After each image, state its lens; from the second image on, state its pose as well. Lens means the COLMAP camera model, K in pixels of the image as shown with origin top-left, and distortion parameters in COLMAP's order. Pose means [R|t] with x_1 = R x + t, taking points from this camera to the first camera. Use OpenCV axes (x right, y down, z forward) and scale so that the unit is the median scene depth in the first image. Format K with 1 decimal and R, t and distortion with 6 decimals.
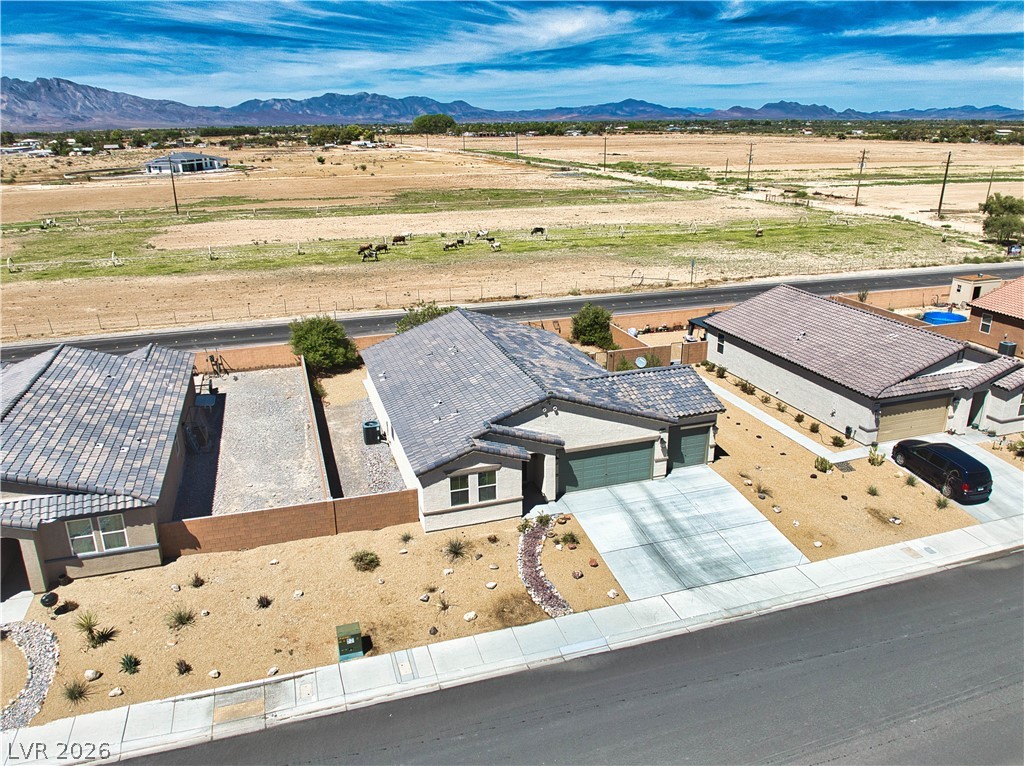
lens RADIAL K [[743.4, 0, 507.2], [0, 743.4, 396.0], [0, 0, 1]] dist [-0.031540, -0.006467]
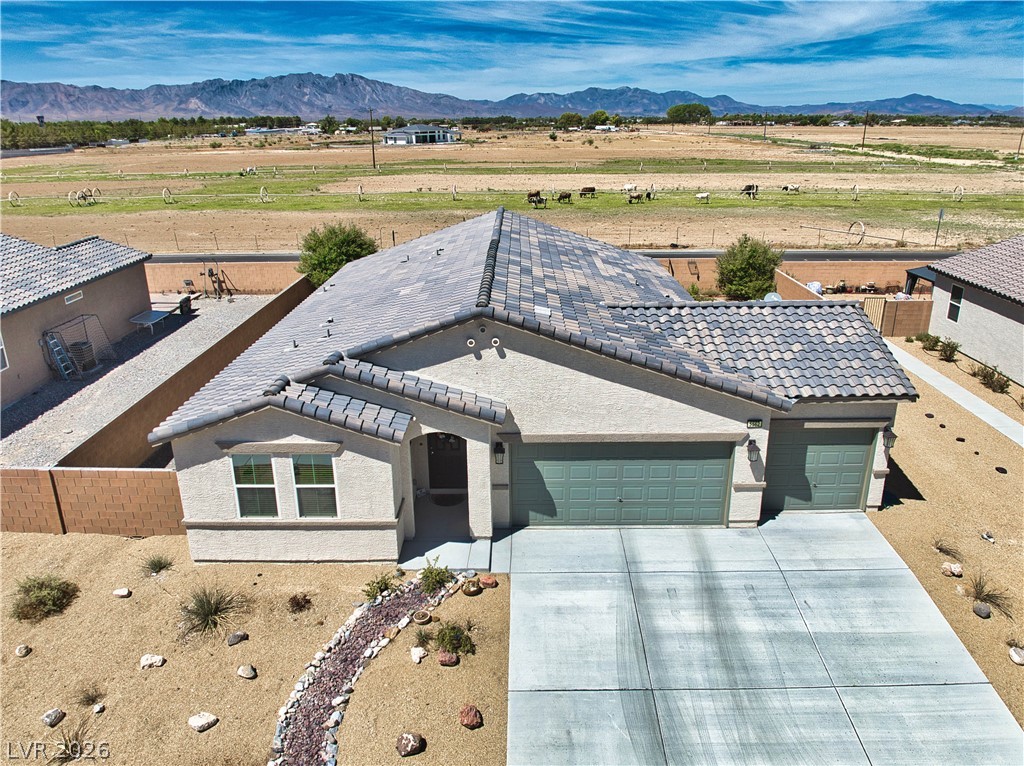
lens RADIAL K [[743.4, 0, 513.6], [0, 743.4, 391.5], [0, 0, 1]] dist [-0.031540, -0.006467]
pose [[0.950357, 0.109467, -0.291269, 0.206390], [-0.109058, 0.993878, 0.017692, 0.036631], [0.291423, 0.014952, 0.956478, 0.545930]]
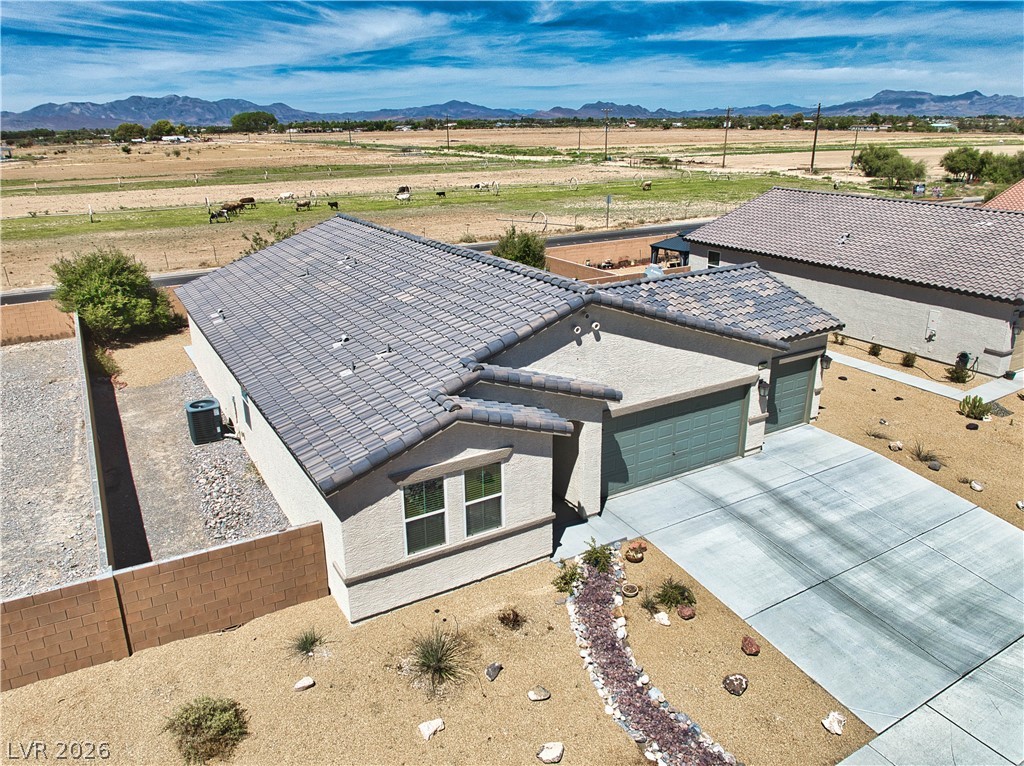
lens RADIAL K [[743.4, 0, 502.3], [0, 743.4, 394.9], [0, 0, 1]] dist [-0.031540, -0.006467]
pose [[0.976721, -0.077016, 0.200212, -0.093419], [0.077692, 0.996967, 0.004489, 0.053154], [-0.199950, 0.011171, 0.979742, 0.520089]]
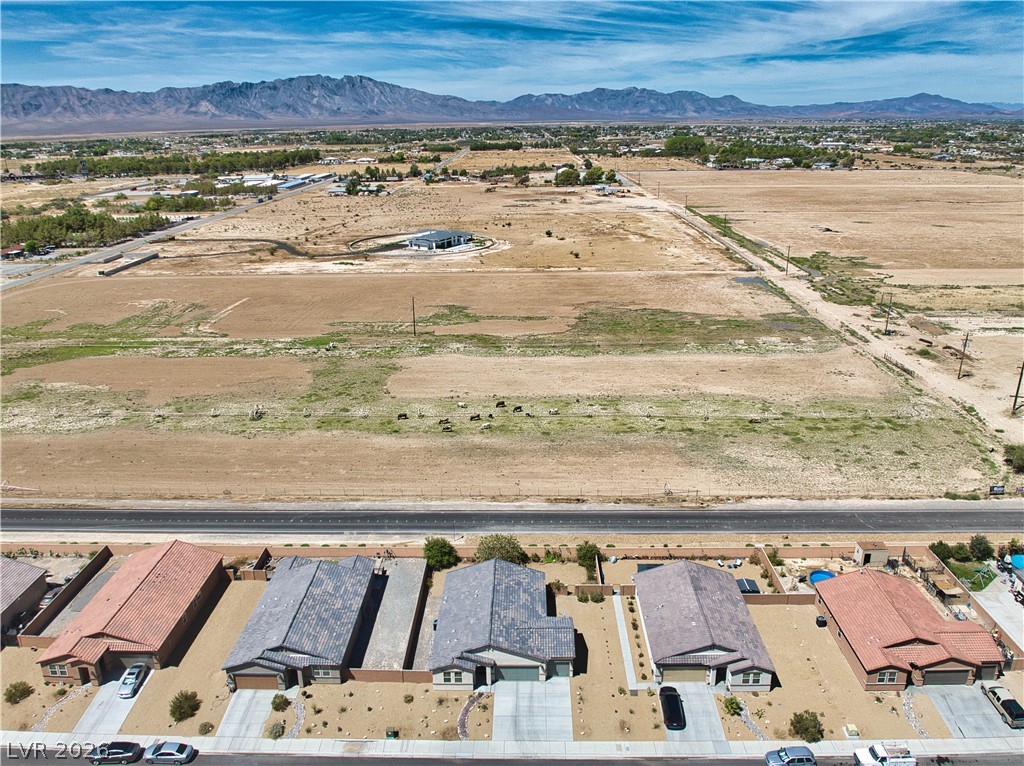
lens RADIAL K [[743.4, 0, 511.1], [0, 743.4, 381.4], [0, 0, 1]] dist [-0.031540, -0.006467]
pose [[0.946165, 0.103645, -0.306643, 0.759545], [-0.107237, 0.994220, 0.005158, -0.857457], [0.305405, 0.028003, 0.951811, -1.291133]]
